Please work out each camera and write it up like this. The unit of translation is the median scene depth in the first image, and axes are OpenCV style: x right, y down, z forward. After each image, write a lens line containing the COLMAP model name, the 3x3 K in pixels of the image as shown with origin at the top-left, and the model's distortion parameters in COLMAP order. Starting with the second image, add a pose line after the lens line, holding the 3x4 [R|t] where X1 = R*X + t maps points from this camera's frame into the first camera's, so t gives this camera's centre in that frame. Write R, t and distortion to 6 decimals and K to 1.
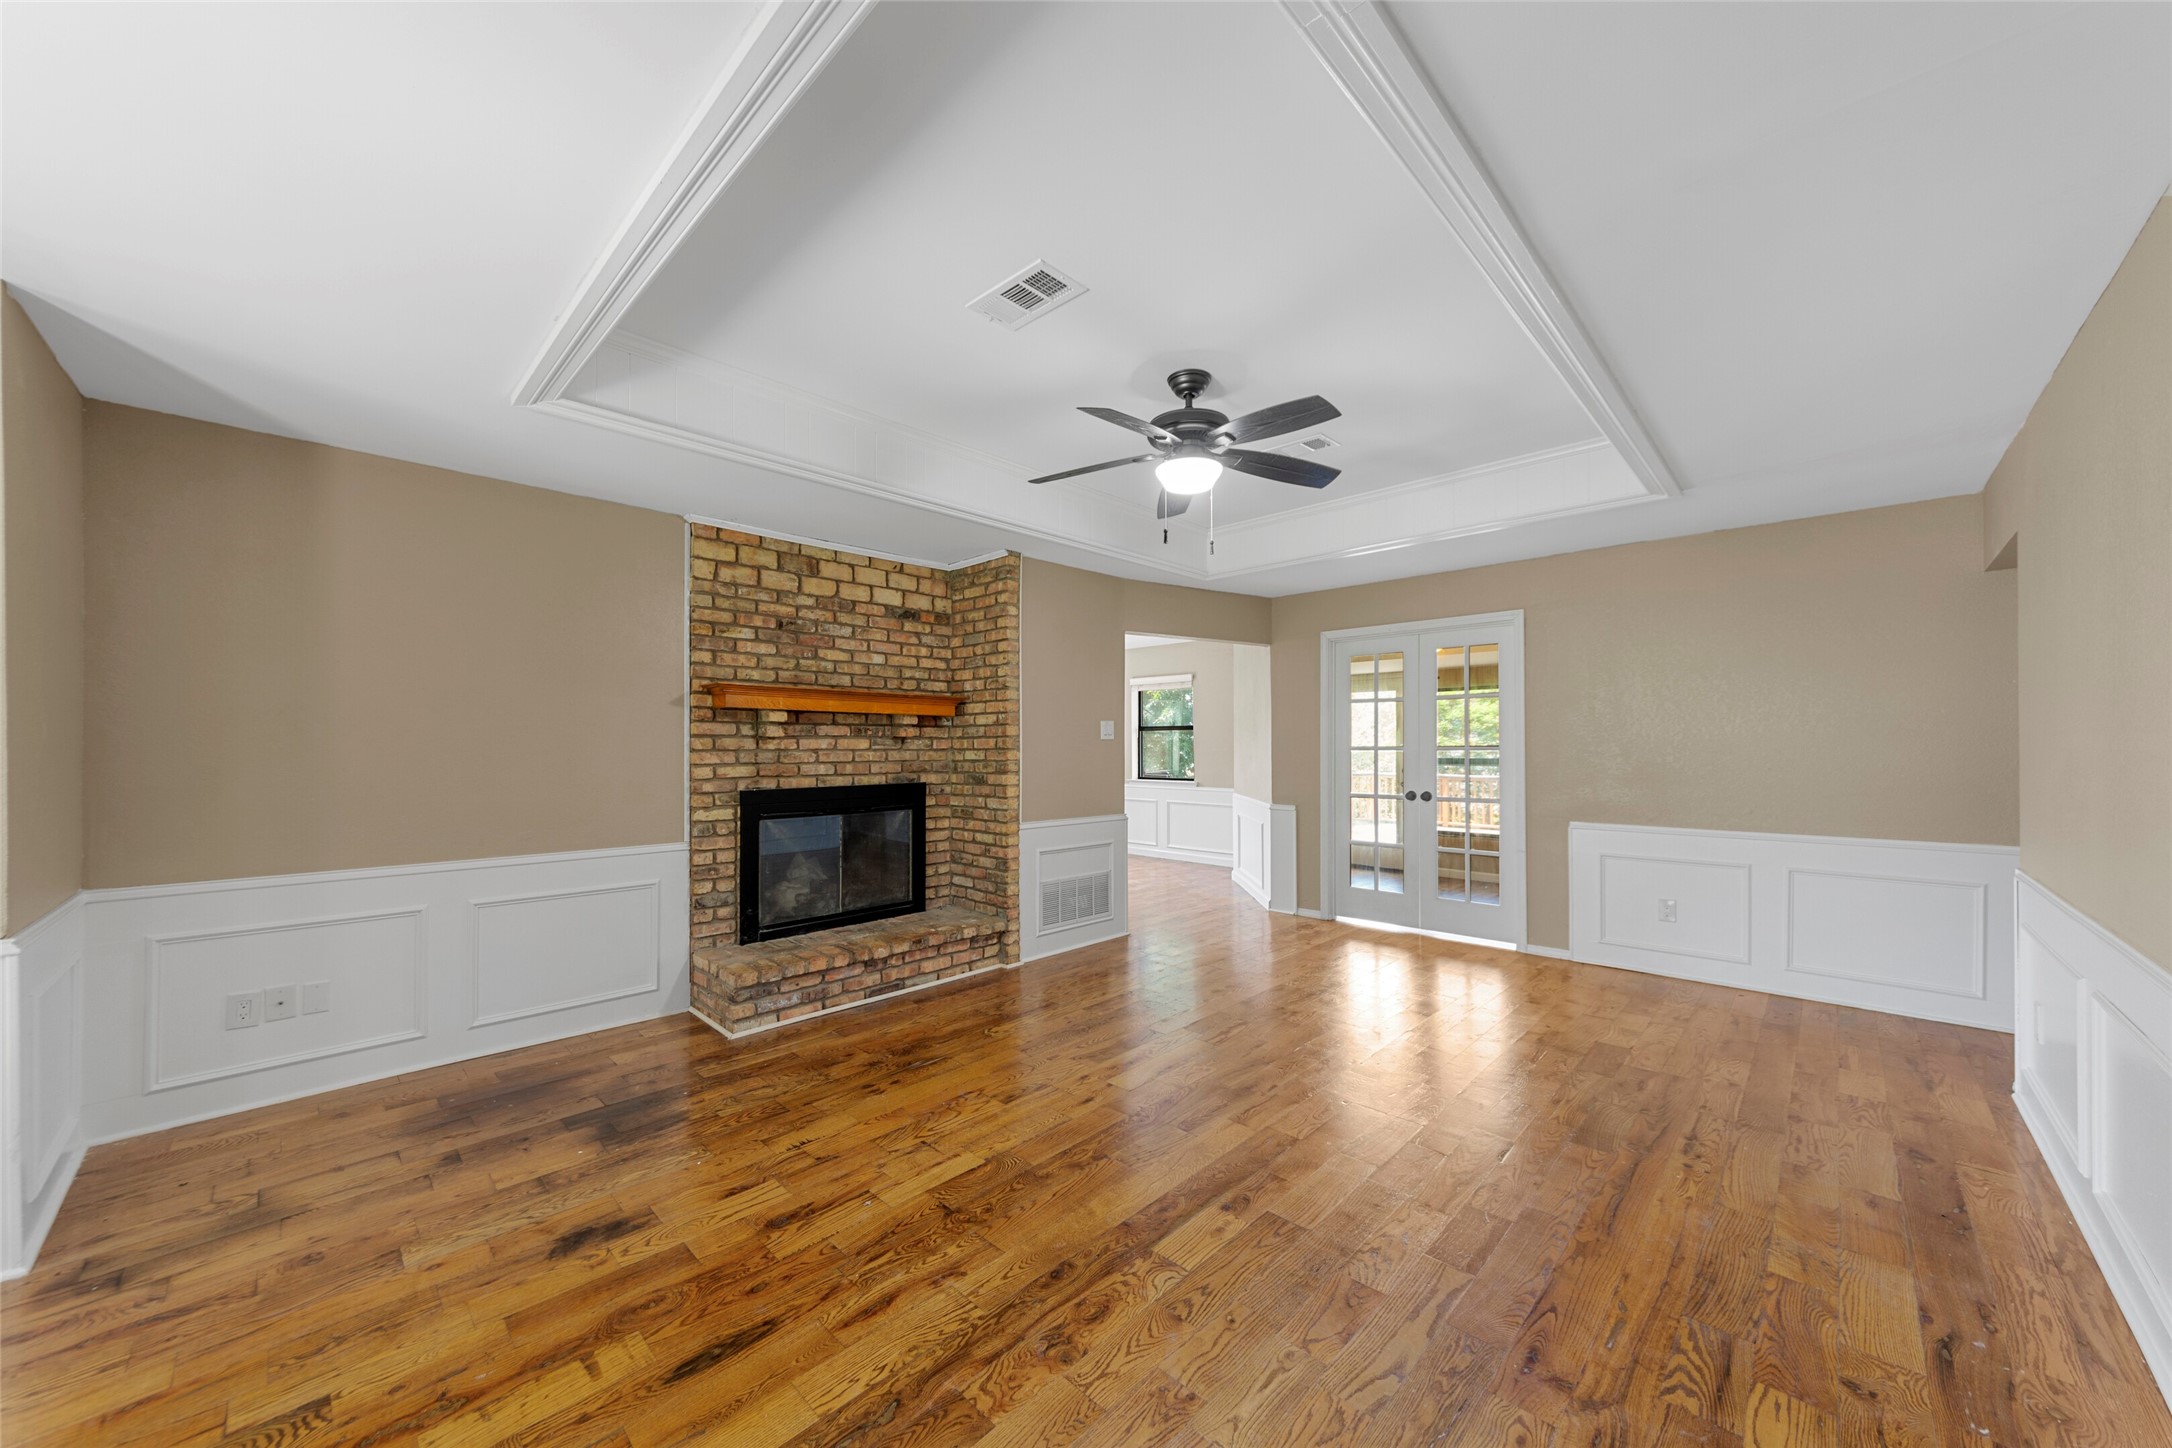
lens RADIAL K [[779.0, 0, 1086.1], [0, 779.0, 740.7], [0, 0, 1]] dist [0.003447, -0.001011]
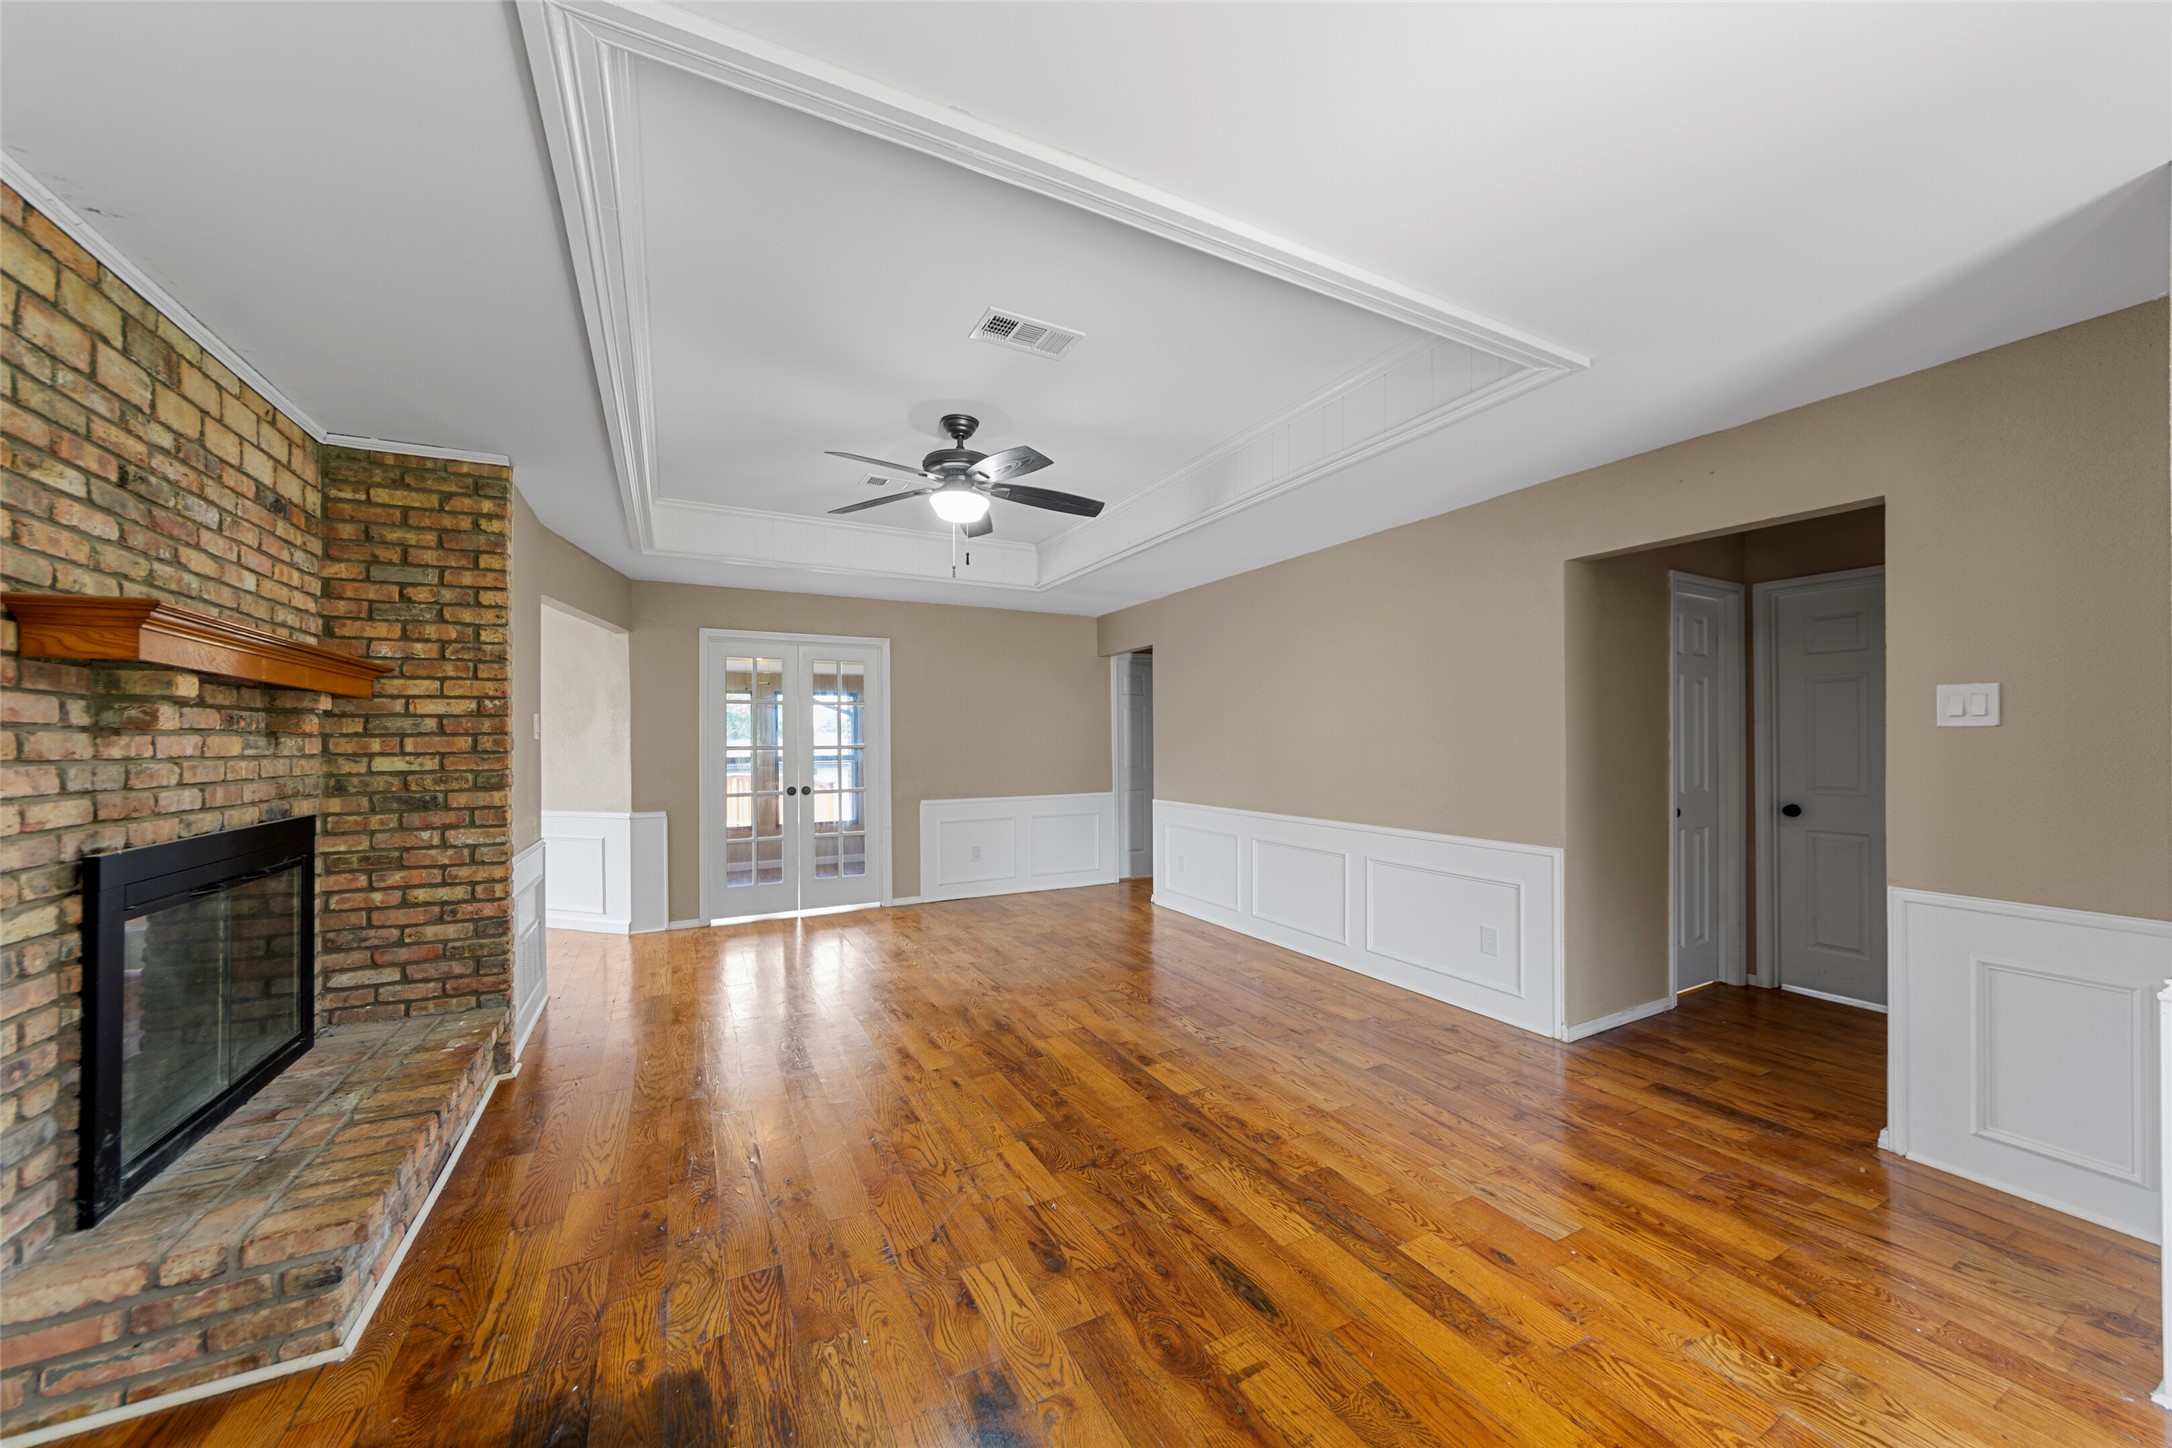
lens RADIAL K [[779.0, 0, 1078.8], [0, 779.0, 735.2], [0, 0, 1]] dist [0.003447, -0.001011]
pose [[0.317311, 0.007143, 0.948294, -0.621409], [0.002306, 0.999963, -0.008304, 0.002769], [-0.948319, 0.004822, 0.317283, 0.336097]]
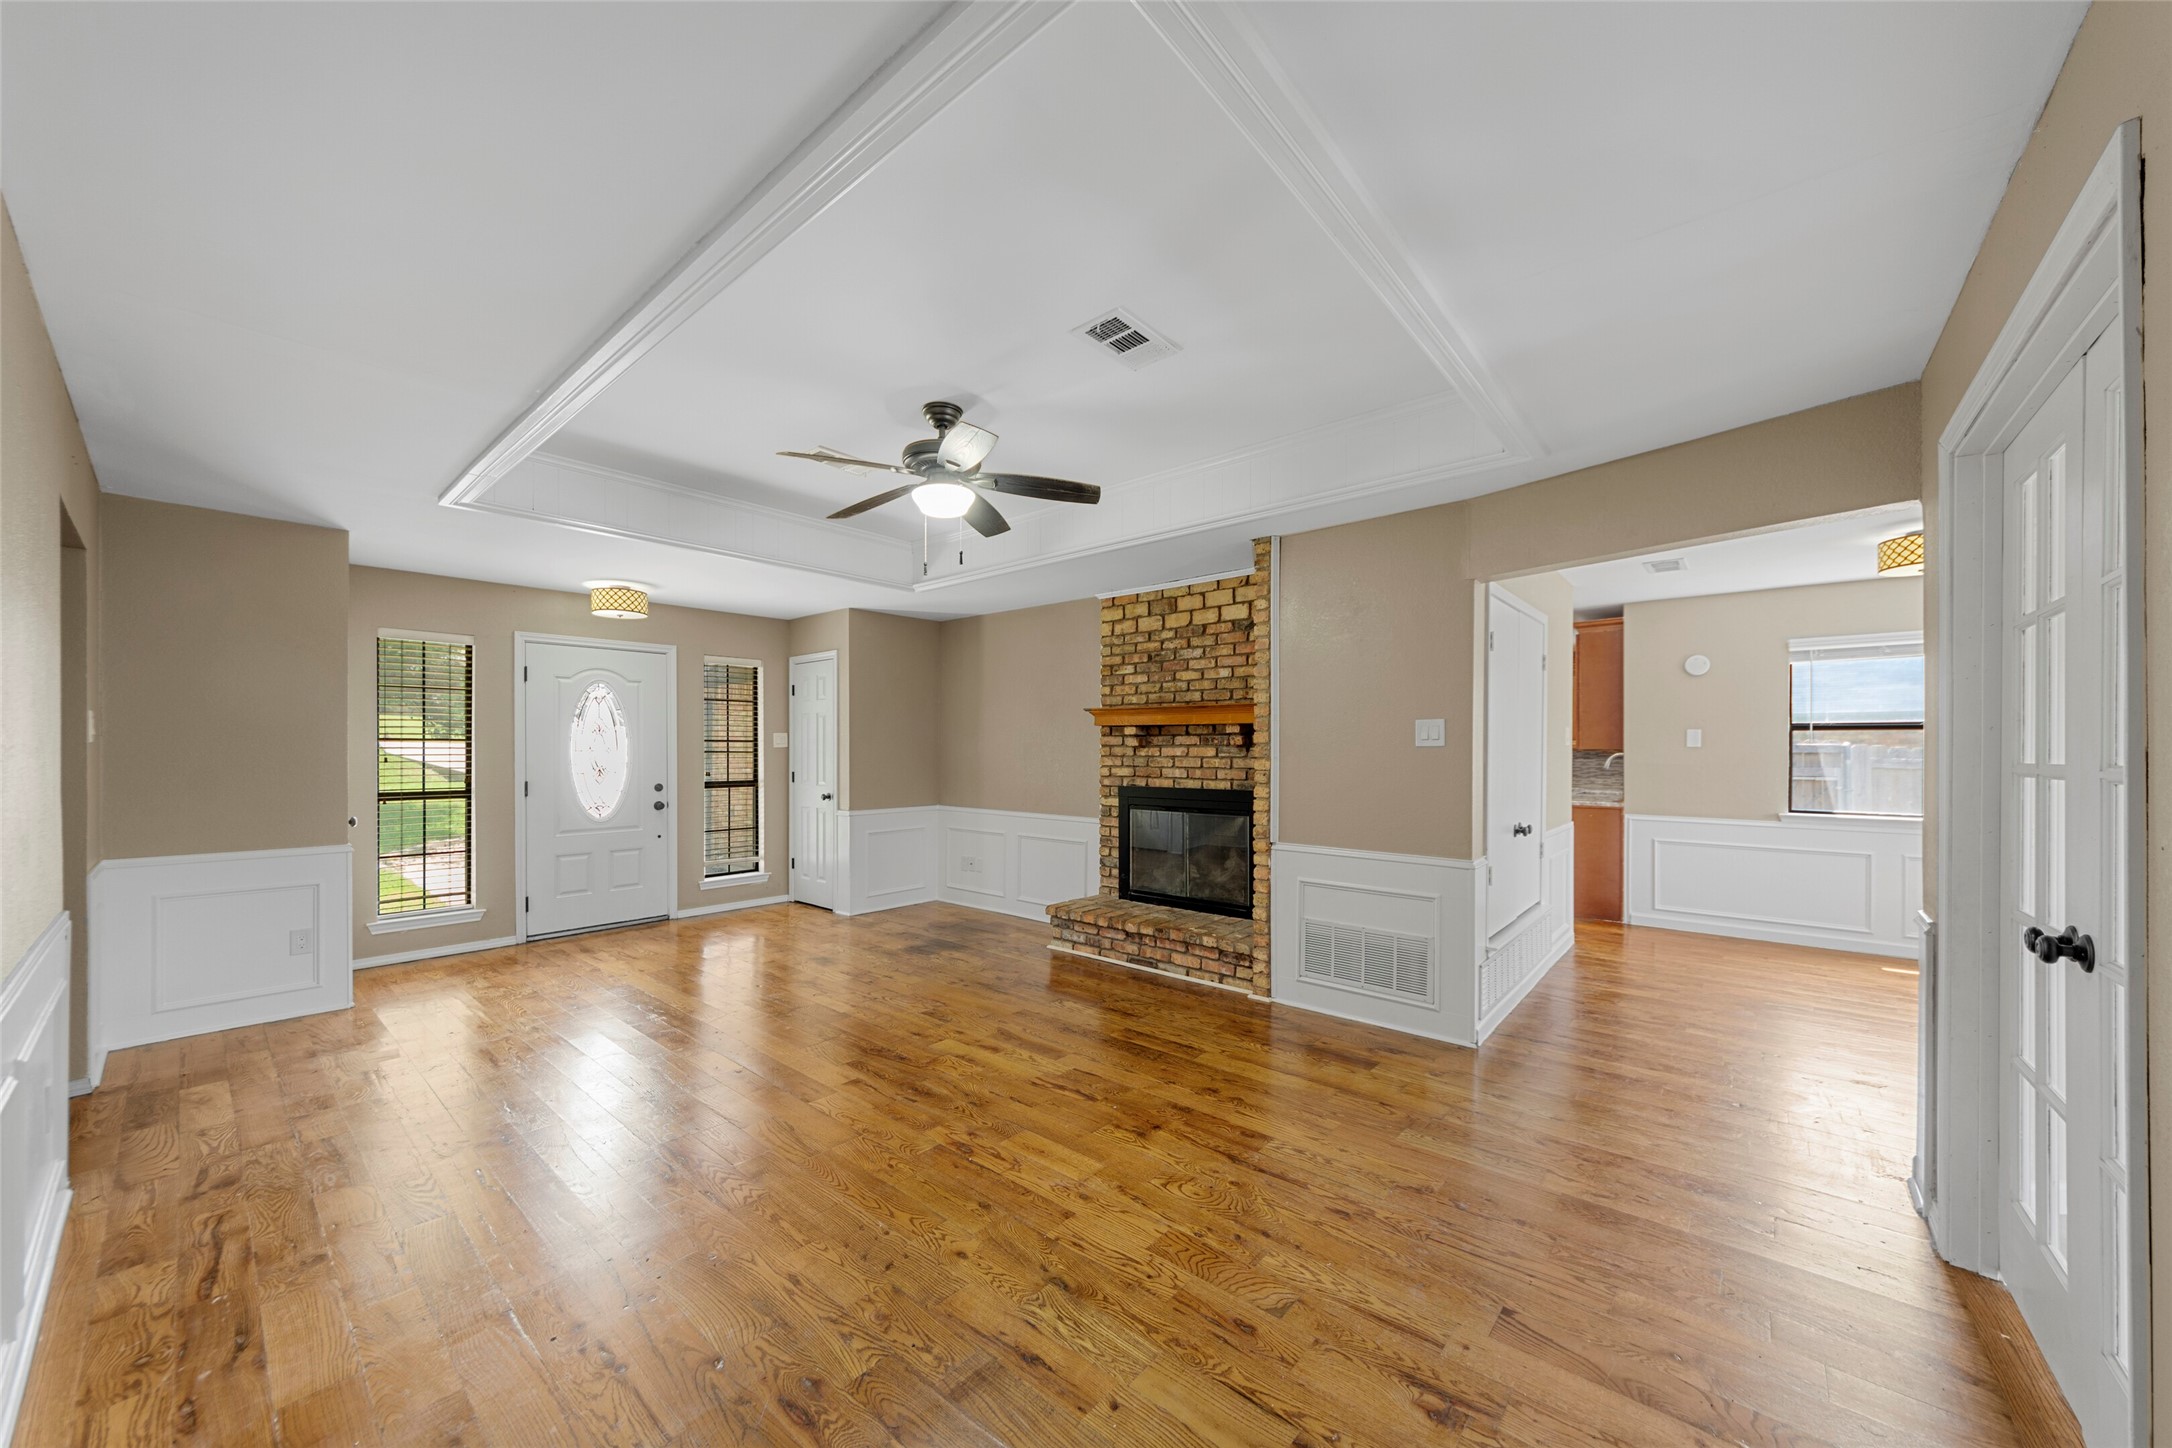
lens RADIAL K [[779.0, 0, 1079.9], [0, 779.0, 746.9], [0, 0, 1]] dist [0.003447, -0.001011]
pose [[0.054025, -0.004557, -0.998529, 0.846871], [0.002411, 0.999987, -0.004433, 0.001898], [0.998537, -0.002168, 0.054036, 0.792102]]
